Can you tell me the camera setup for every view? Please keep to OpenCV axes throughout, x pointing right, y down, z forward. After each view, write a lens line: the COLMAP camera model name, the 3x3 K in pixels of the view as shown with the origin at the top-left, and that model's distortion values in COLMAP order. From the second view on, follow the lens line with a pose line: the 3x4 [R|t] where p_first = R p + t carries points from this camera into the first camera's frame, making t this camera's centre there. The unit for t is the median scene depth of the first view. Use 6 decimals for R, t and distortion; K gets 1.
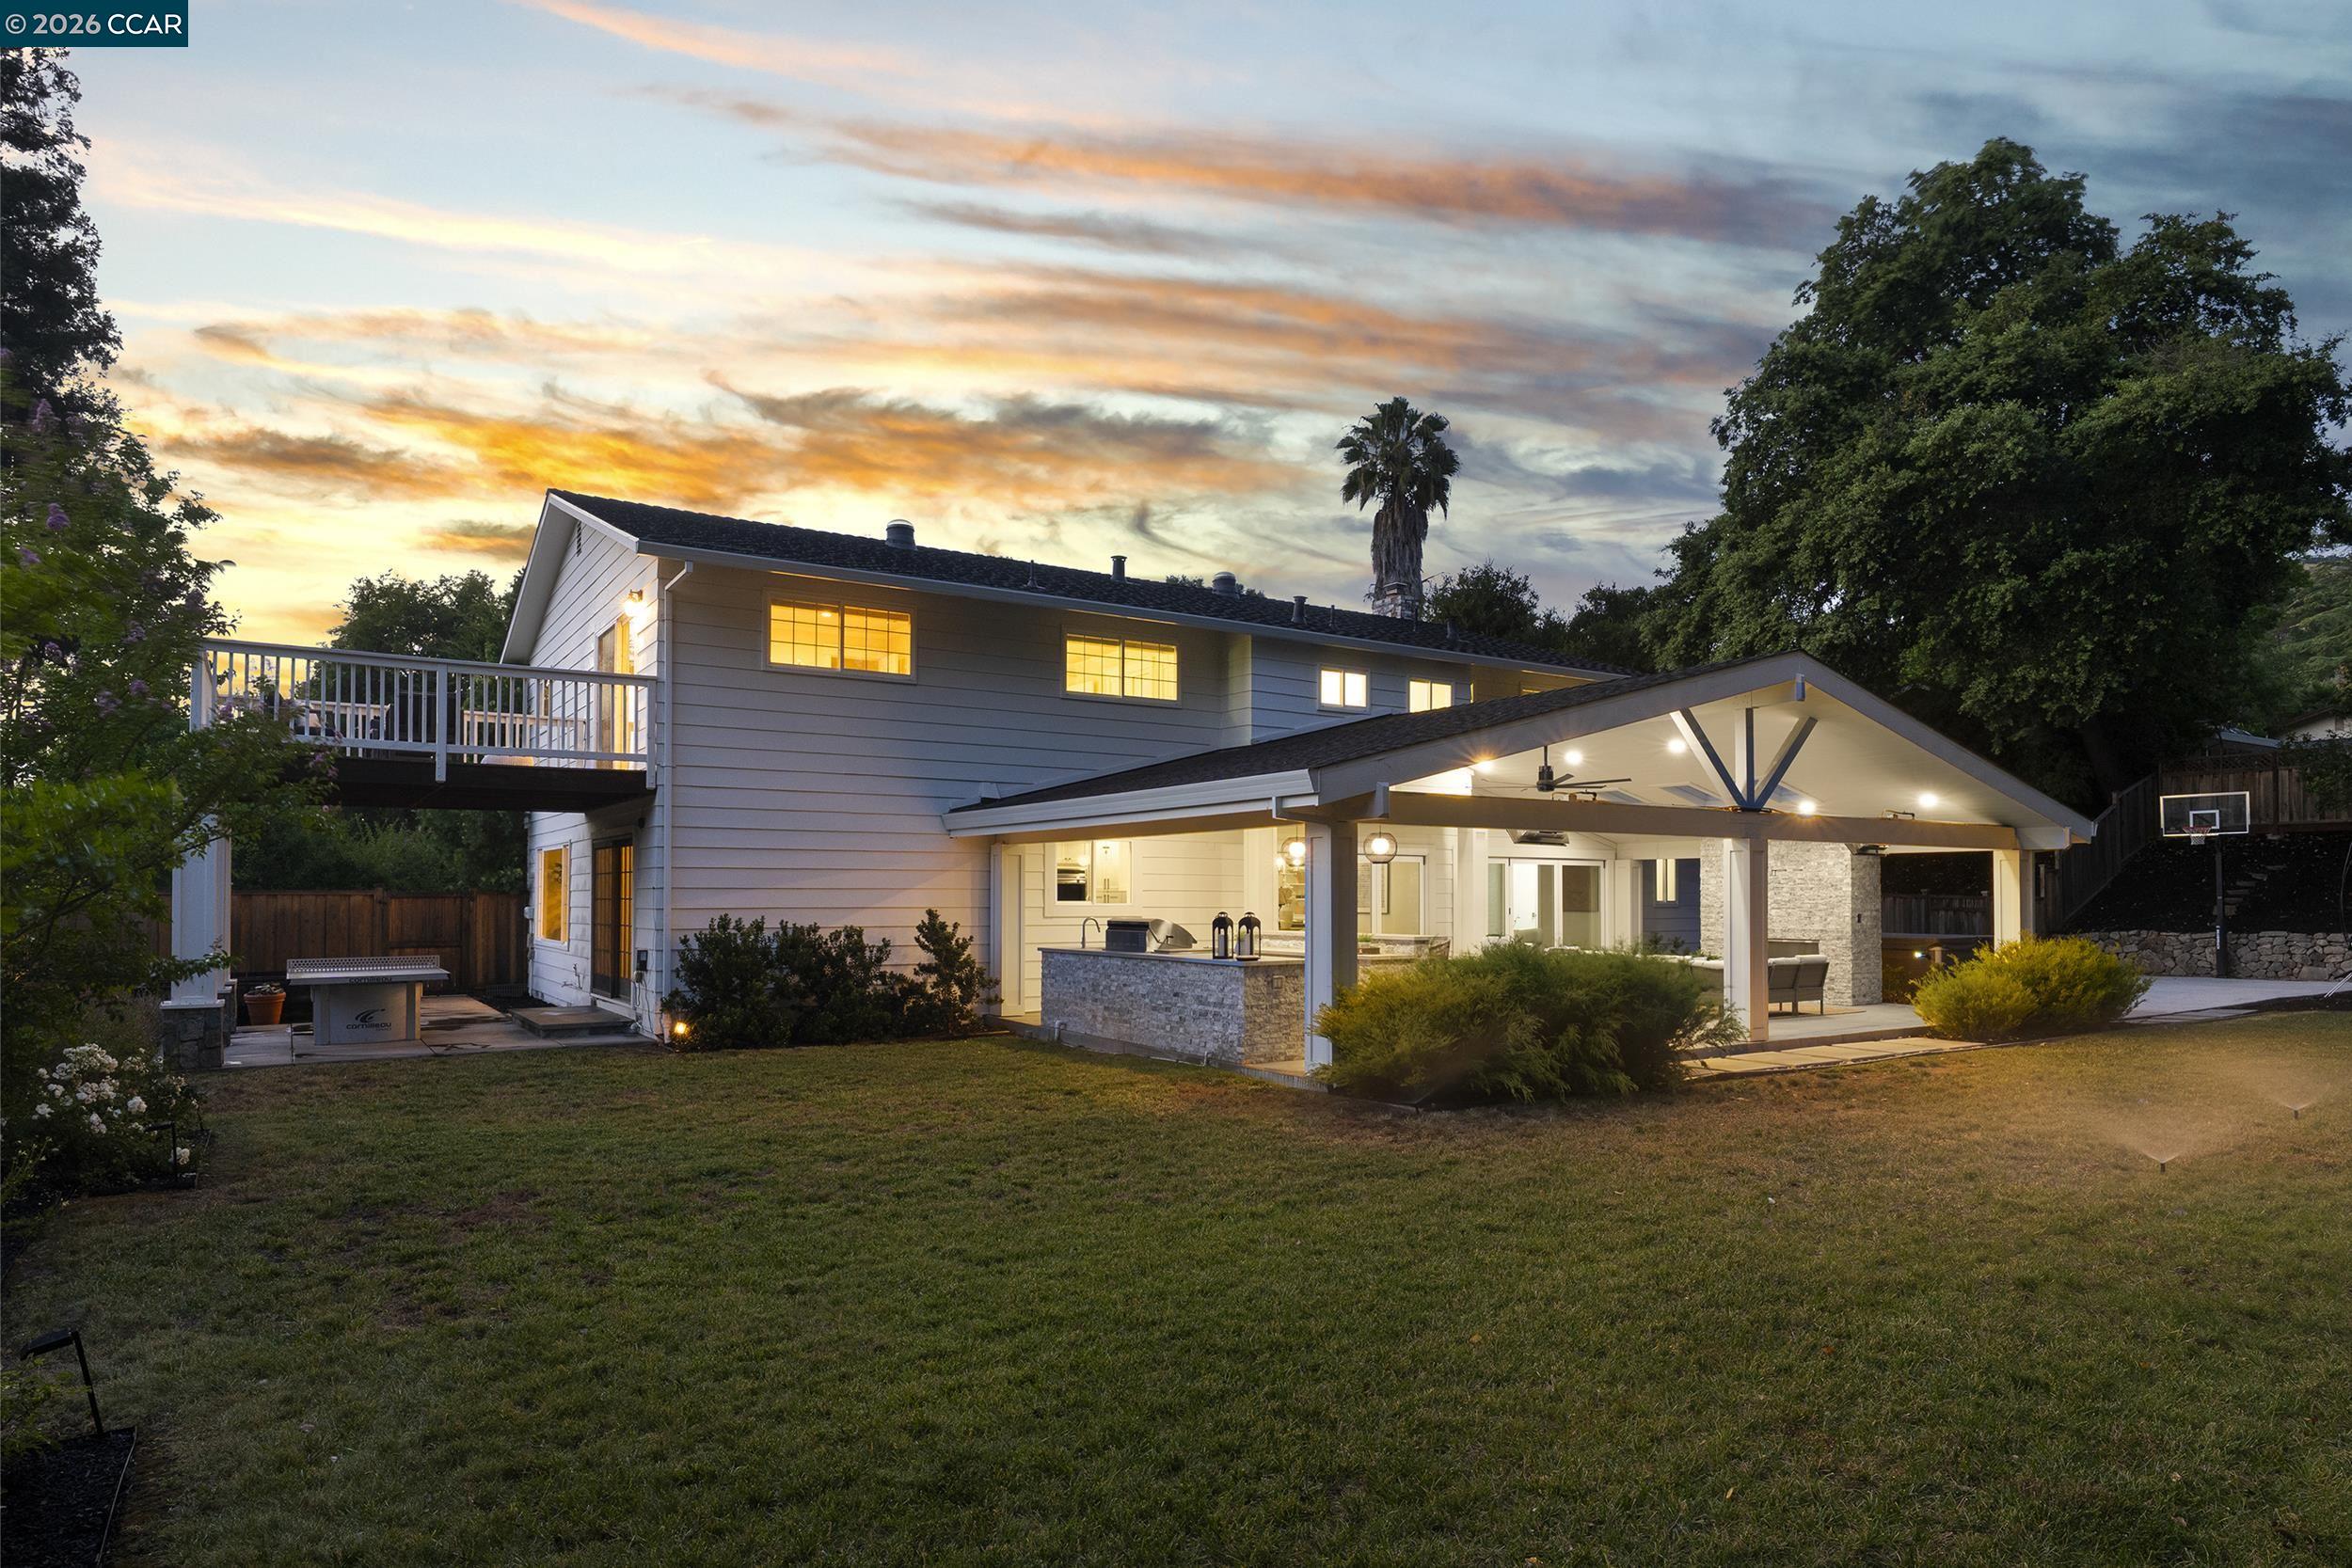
lens RADIAL K [[1326.8, 0, 1173.0], [0, 1326.8, 811.5], [0, 0, 1]] dist [0.000548, 0.000039]
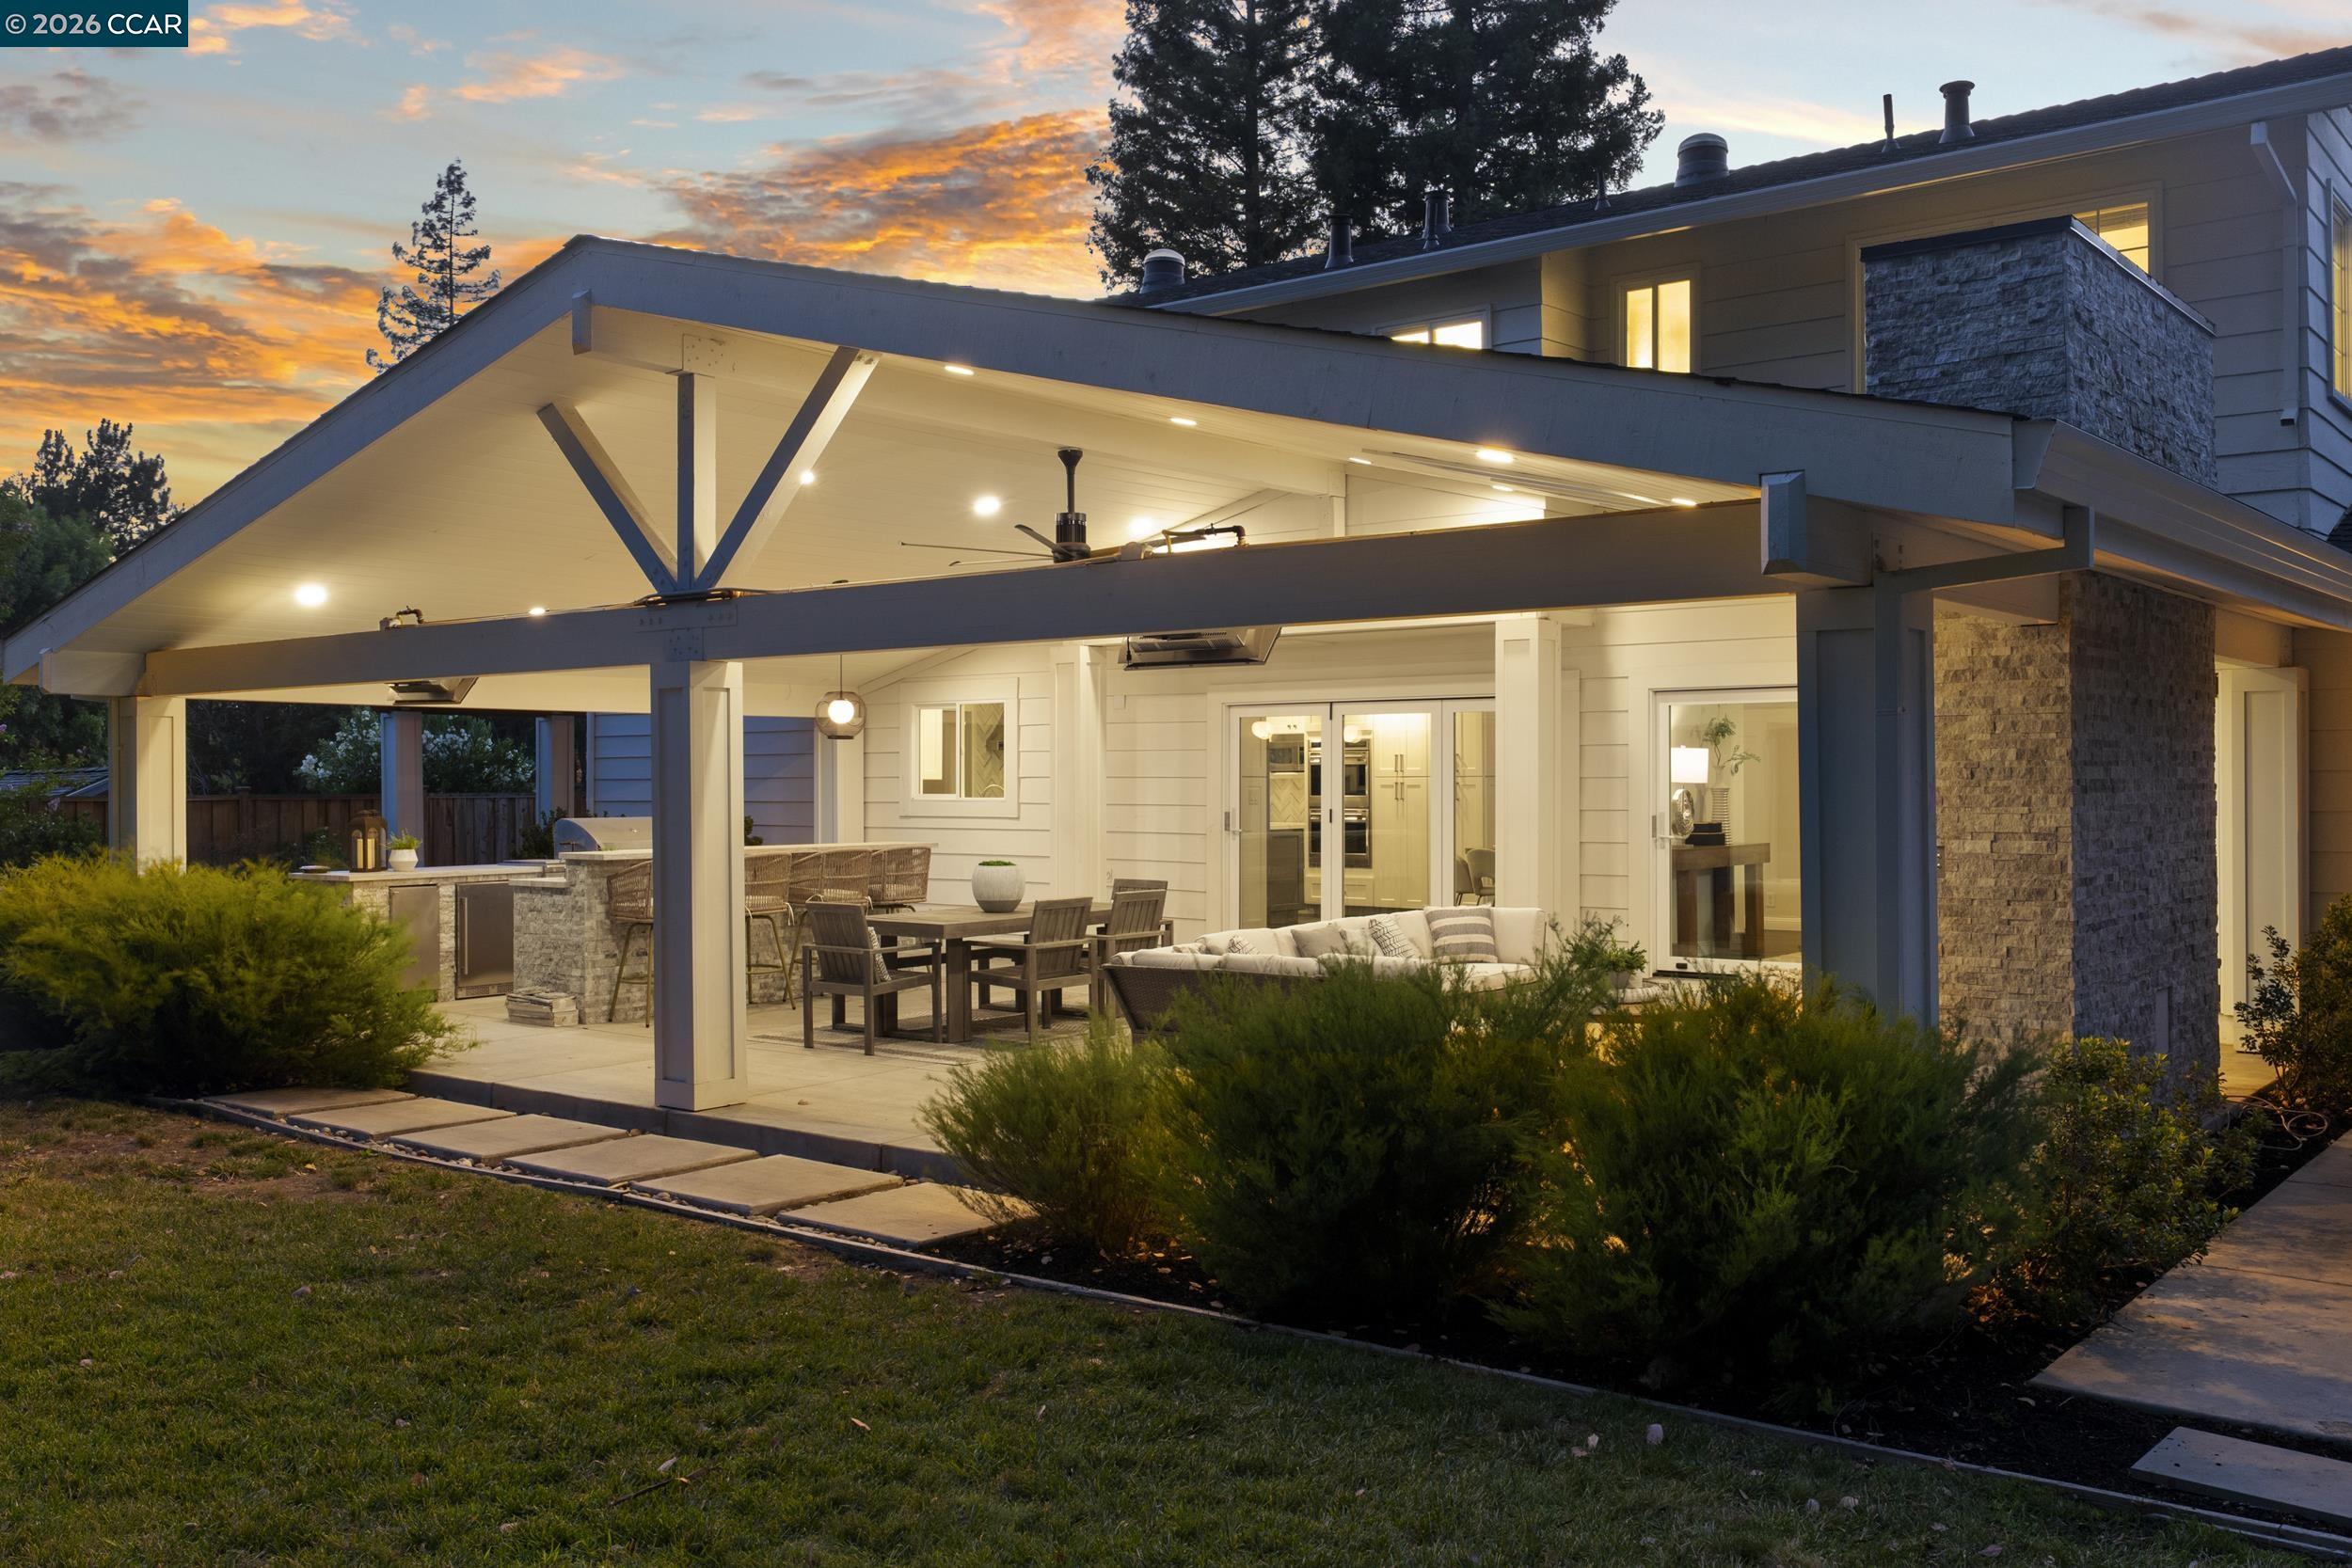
lens RADIAL K [[2041.6, 0, 1176.0], [0, 2041.6, 784.0], [0, 0, 1]] dist [0.004357, 0.006303]
pose [[0.315772, -0.000699, -0.948835, 1.025289], [0.065943, 0.997598, 0.021211, 0.051730], [0.946541, -0.069267, 0.315060, 0.839097]]
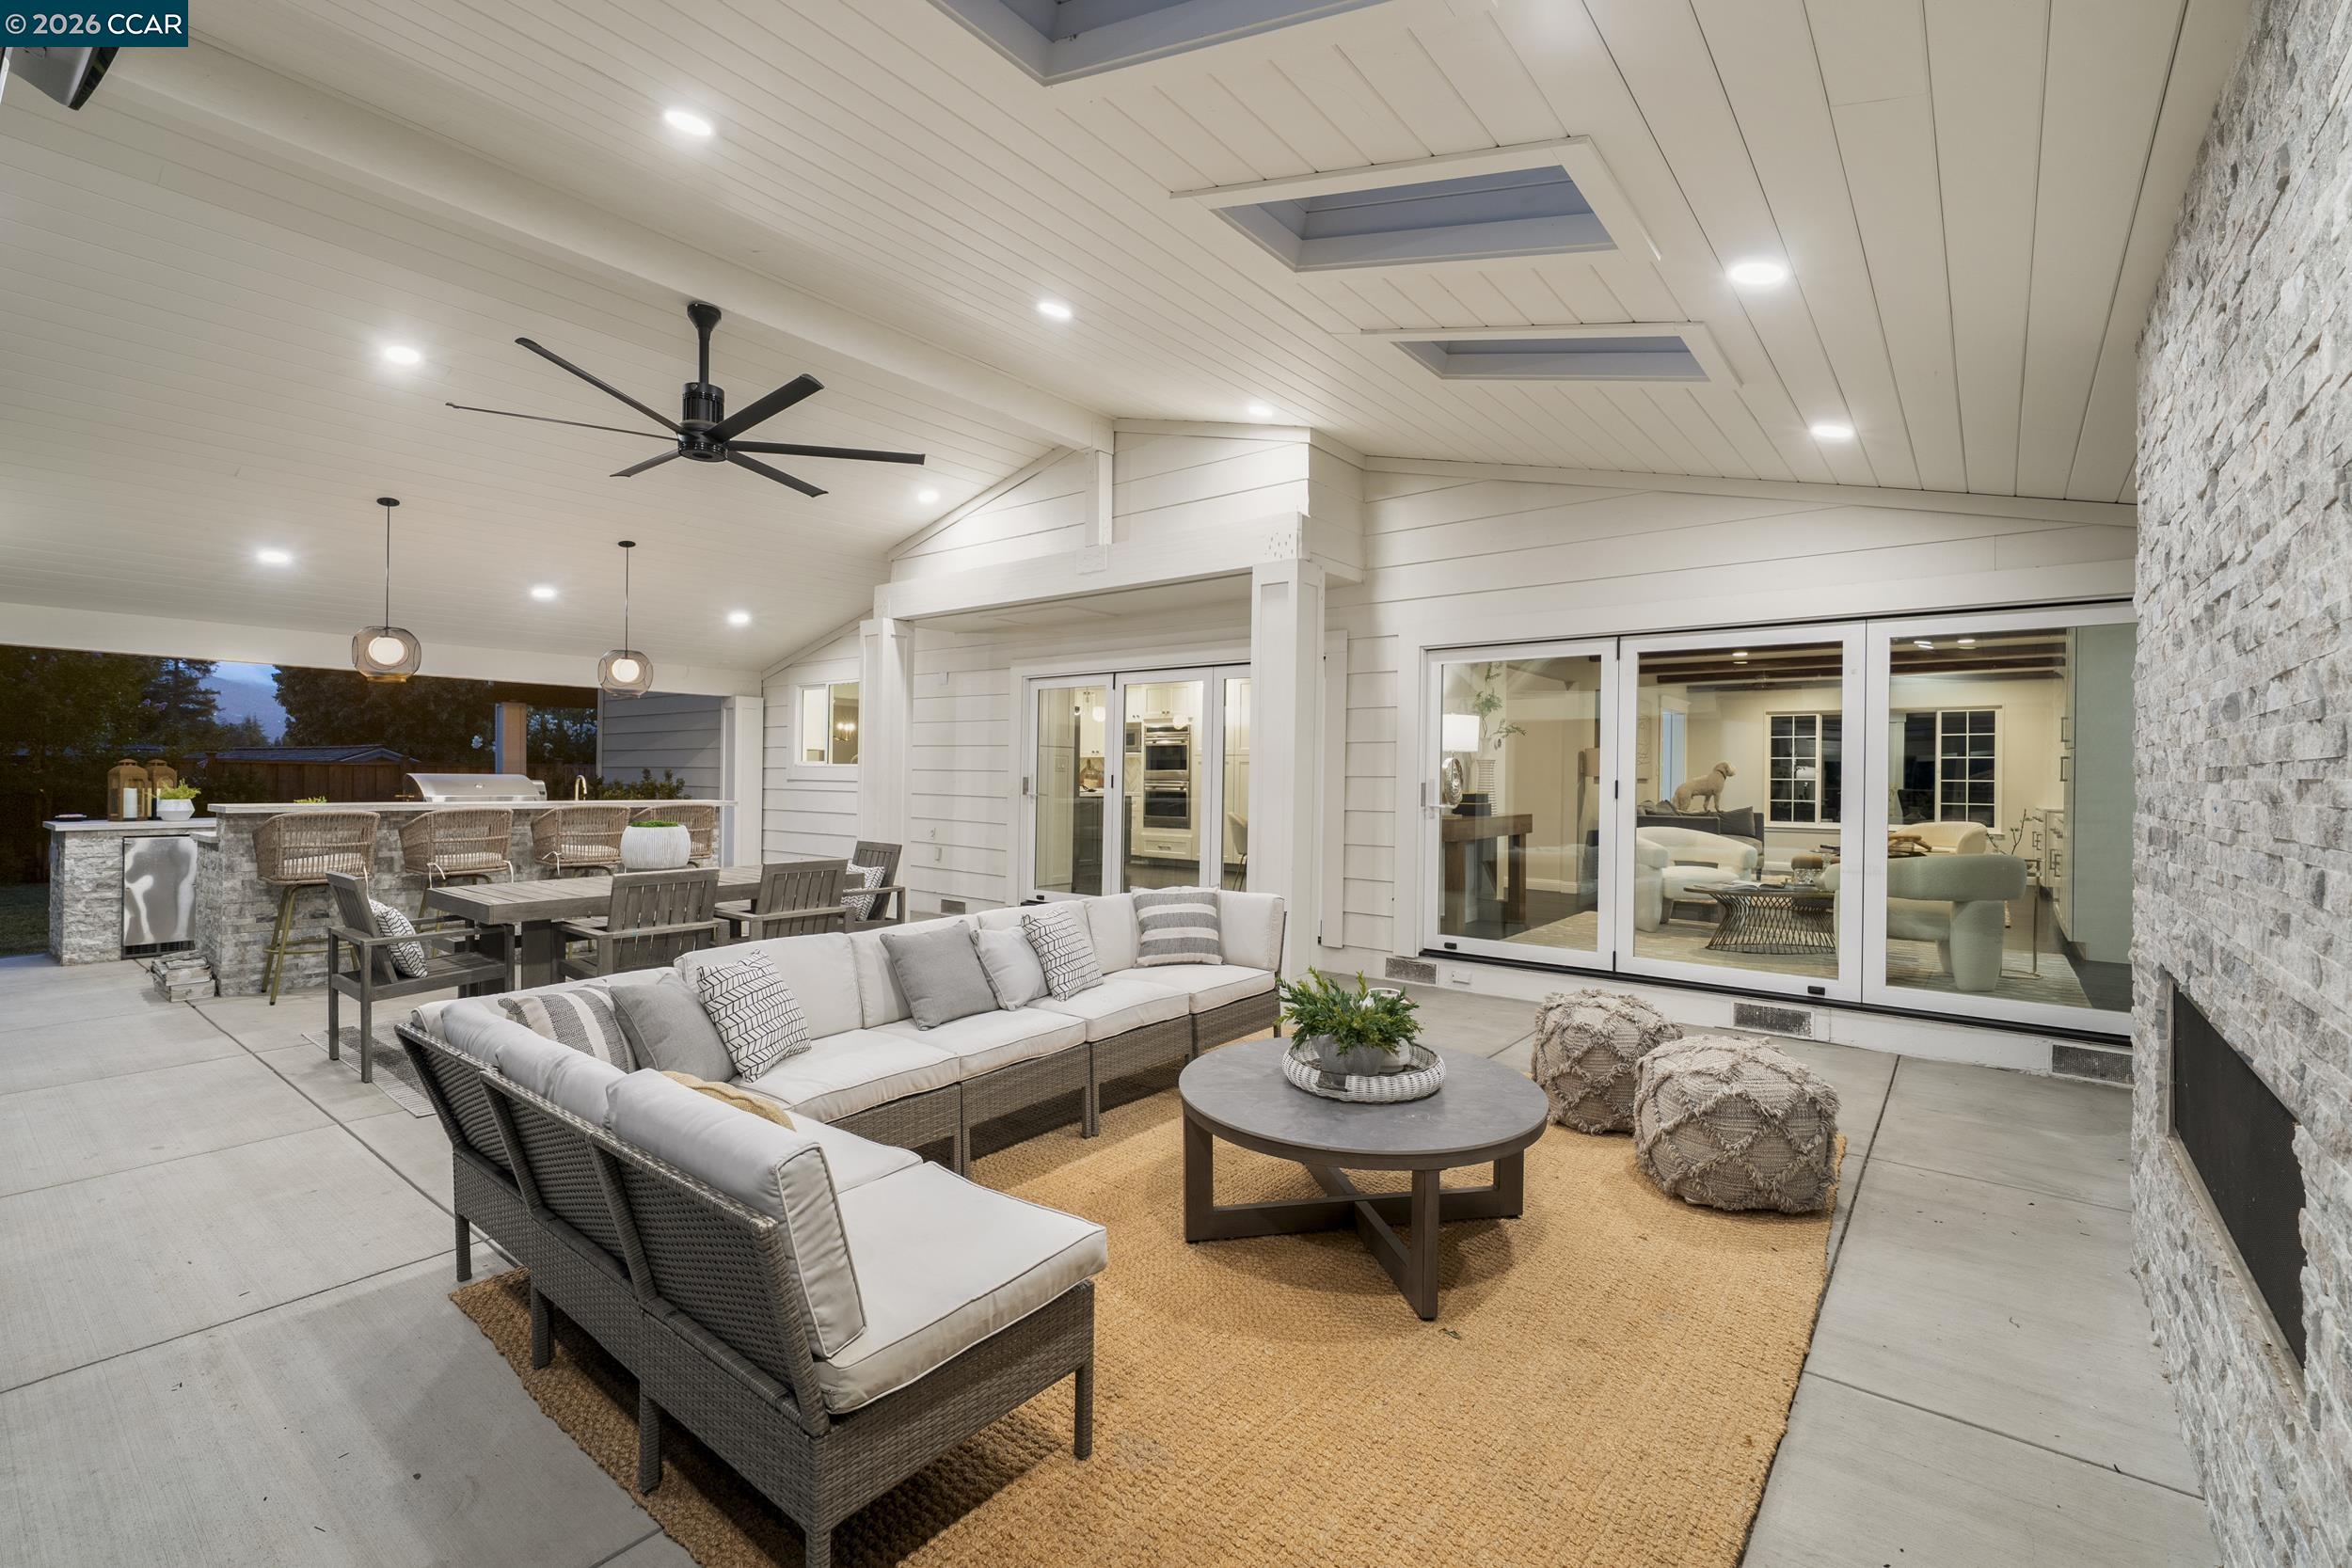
lens RADIAL K [[1030.7, 0, 1176.0], [0, 1030.7, 784.0], [0, 0, 1]] dist [0.001175, 0.000155]
pose [[0.318353, 0.009512, -0.947925, 0.630019], [0.049791, 0.998402, 0.026741, 0.080908], [0.946664, -0.055711, 0.317371, 1.076490]]
